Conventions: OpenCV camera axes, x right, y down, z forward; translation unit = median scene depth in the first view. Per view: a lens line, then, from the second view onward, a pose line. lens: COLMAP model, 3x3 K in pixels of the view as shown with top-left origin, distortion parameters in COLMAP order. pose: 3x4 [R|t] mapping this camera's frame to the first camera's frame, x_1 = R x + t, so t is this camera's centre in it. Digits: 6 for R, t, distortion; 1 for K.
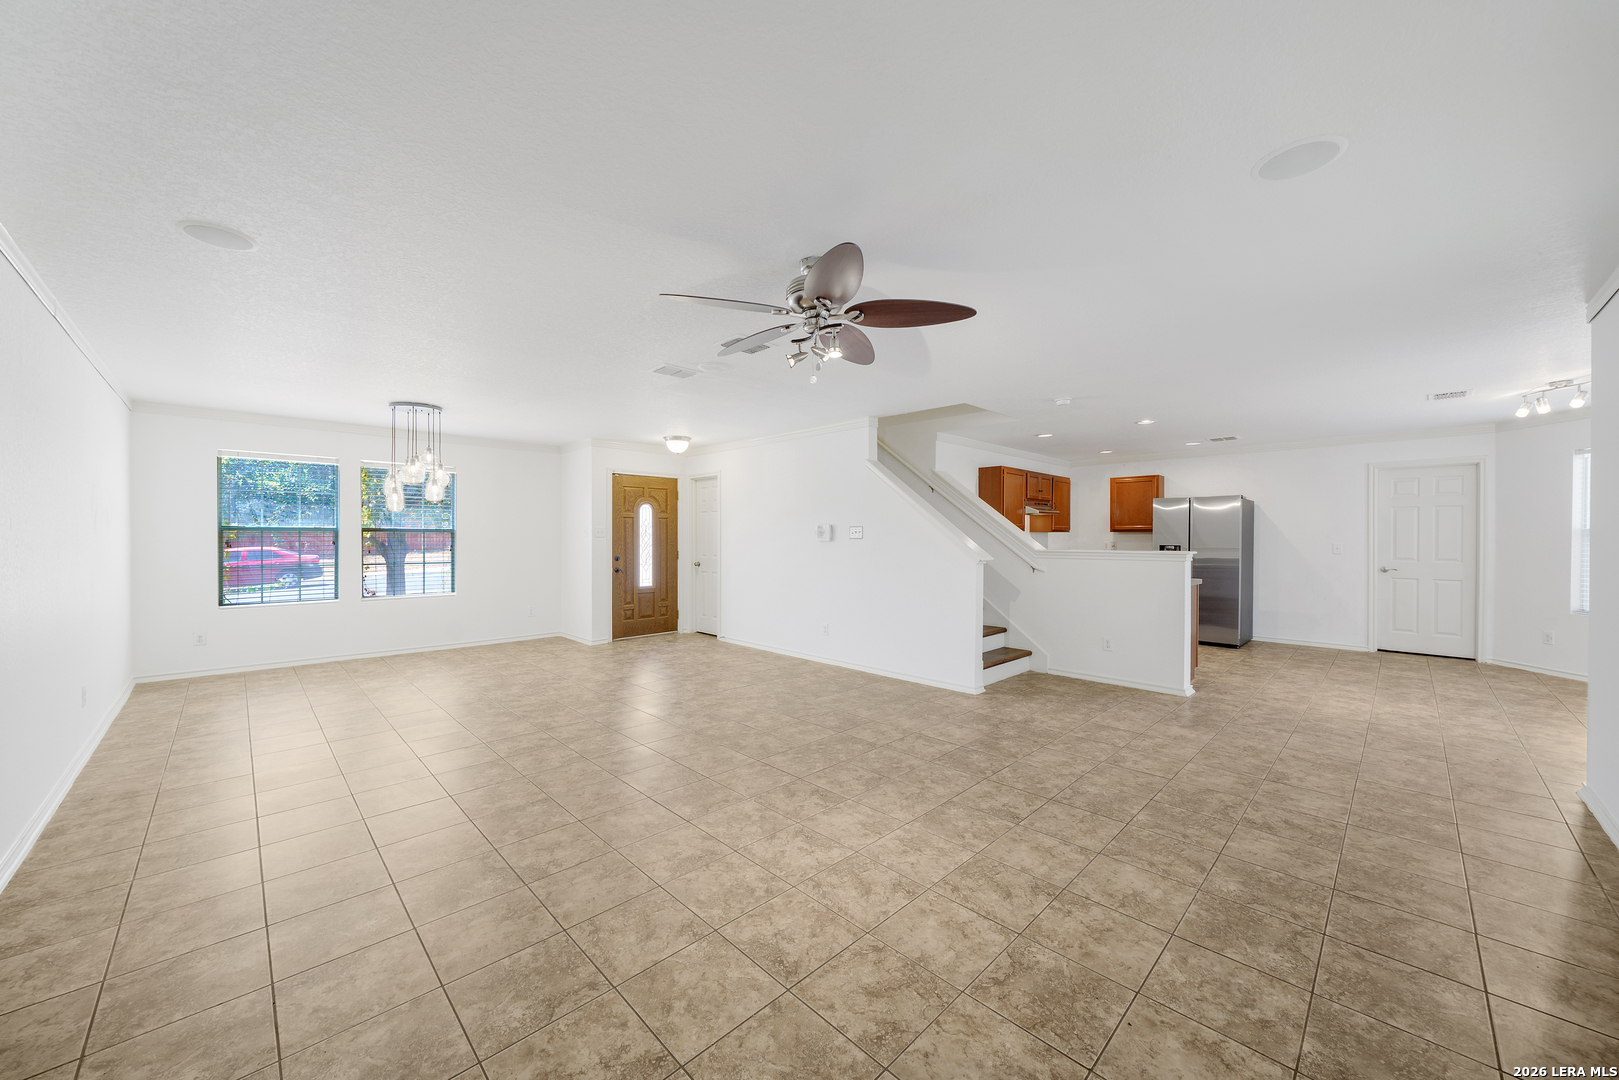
lens RADIAL K [[590.8, 0, 808.6], [0, 590.8, 539.8], [0, 0, 1]] dist [-0.005813, 0.000058]
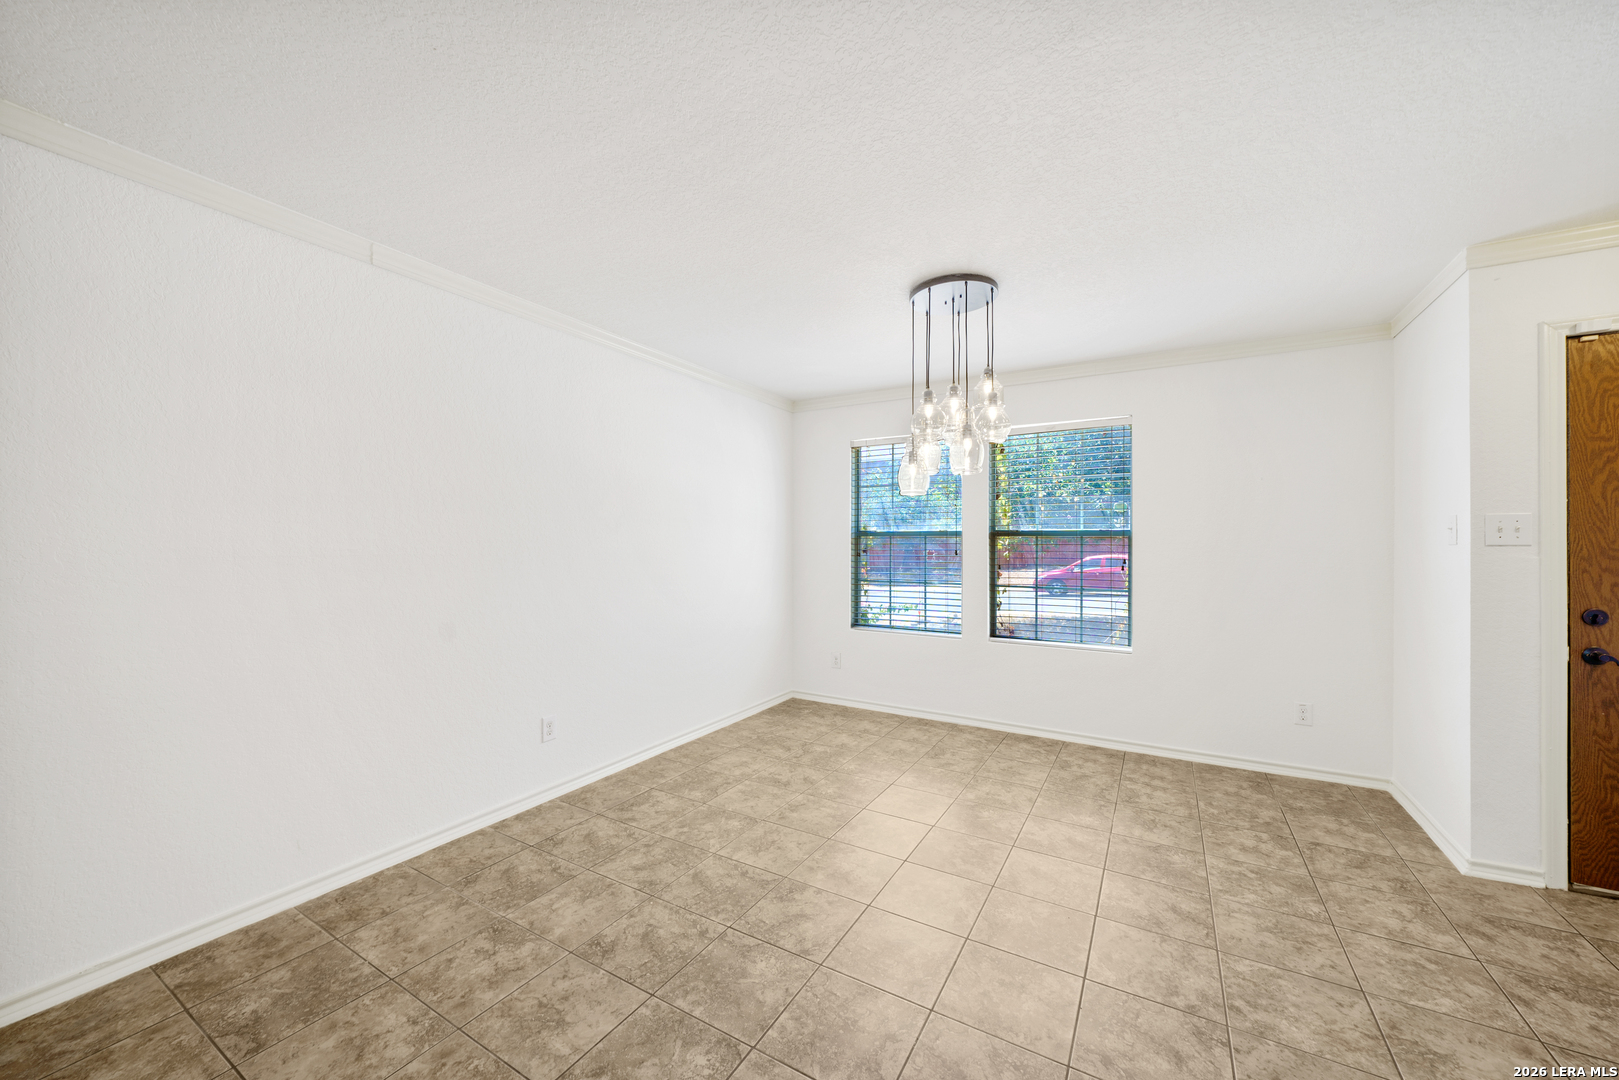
lens RADIAL K [[604.2, 0, 809.5], [0, 604.2, 540.0], [0, 0, 1]] dist [-0.003923, -0.000127]
pose [[0.262578, -0.005954, -0.964892, -0.255059], [-0.007605, 0.999937, -0.008240, -0.003454], [0.964881, 0.009501, 0.262516, 1.011532]]
